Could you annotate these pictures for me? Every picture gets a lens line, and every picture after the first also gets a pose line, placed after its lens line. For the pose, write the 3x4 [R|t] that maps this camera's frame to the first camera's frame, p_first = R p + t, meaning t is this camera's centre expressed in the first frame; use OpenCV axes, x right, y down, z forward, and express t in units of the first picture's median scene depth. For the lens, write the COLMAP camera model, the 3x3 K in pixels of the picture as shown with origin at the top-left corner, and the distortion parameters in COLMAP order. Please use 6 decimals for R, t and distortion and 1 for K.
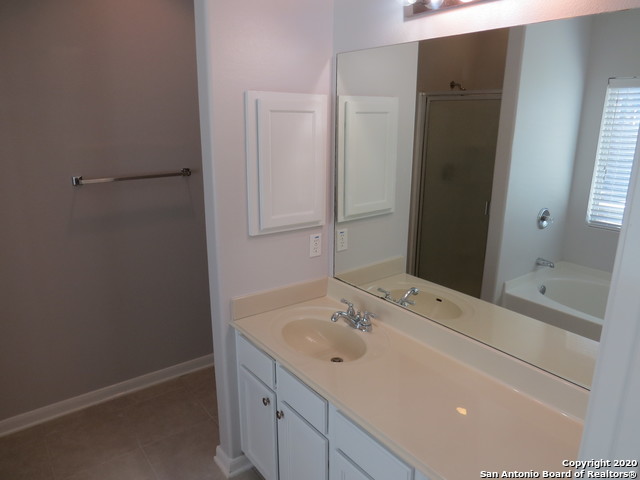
lens RADIAL K [[453.2, 0, 320.0], [0, 453.2, 240.0], [0, 0, 1]] dist [-0.026014, 0.001922]
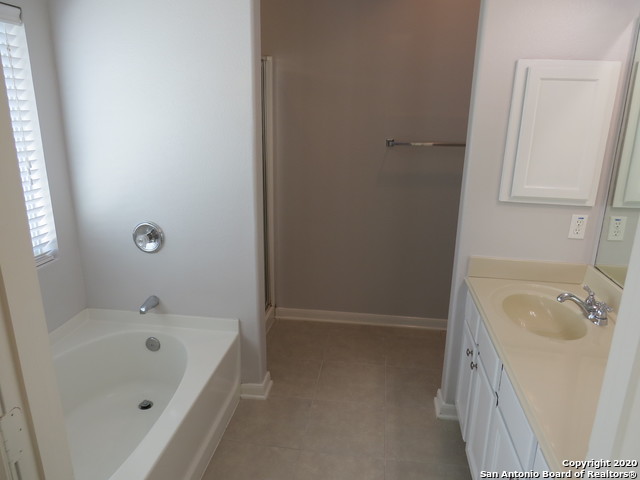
lens RADIAL K [[453.2, 0, 320.0], [0, 453.2, 240.0], [0, 0, 1]] dist [-0.026014, 0.001922]
pose [[0.702395, 0.206434, -0.681195, 0.259497], [-0.195790, 0.976137, 0.093932, 0.056985], [0.684330, 0.067394, 0.726051, -0.029766]]
